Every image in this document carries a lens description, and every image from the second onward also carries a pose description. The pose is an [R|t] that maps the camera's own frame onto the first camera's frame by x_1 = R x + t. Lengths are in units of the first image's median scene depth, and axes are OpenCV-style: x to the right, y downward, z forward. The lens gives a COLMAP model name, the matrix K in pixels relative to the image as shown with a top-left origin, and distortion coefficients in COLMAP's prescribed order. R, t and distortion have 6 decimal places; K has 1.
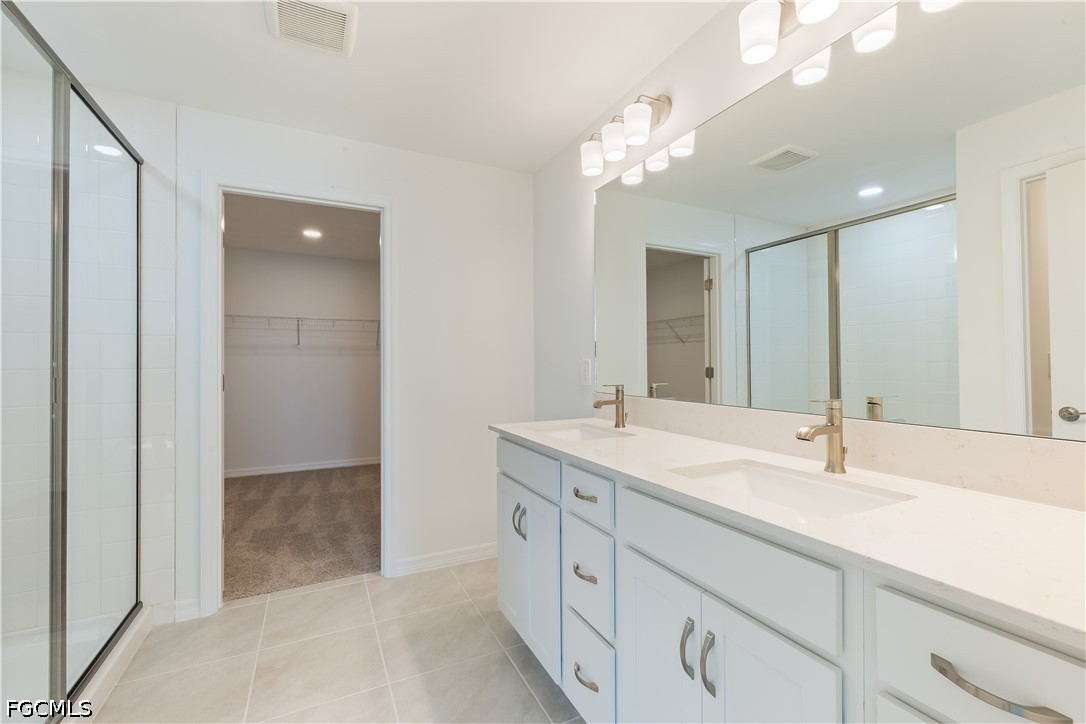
lens RADIAL K [[450.0, 0, 543.0], [0, 450.0, 362.0], [0, 0, 1]] dist [-0.000793, -0.000049]
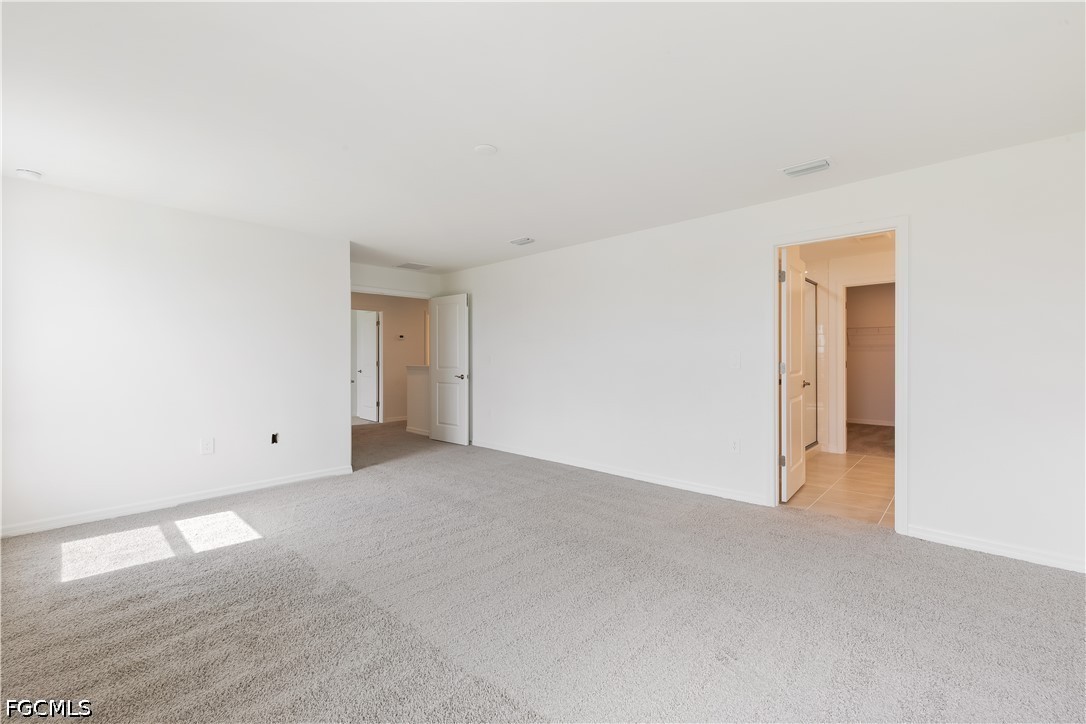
lens RADIAL K [[450.0, 0, 543.0], [0, 450.0, 362.0], [0, 0, 1]] dist [-0.000793, -0.000049]
pose [[0.350165, -0.003657, -0.936681, 0.970729], [0.007381, 0.999972, -0.001145, 0.031123], [0.936659, -0.006513, 0.350182, -1.354680]]
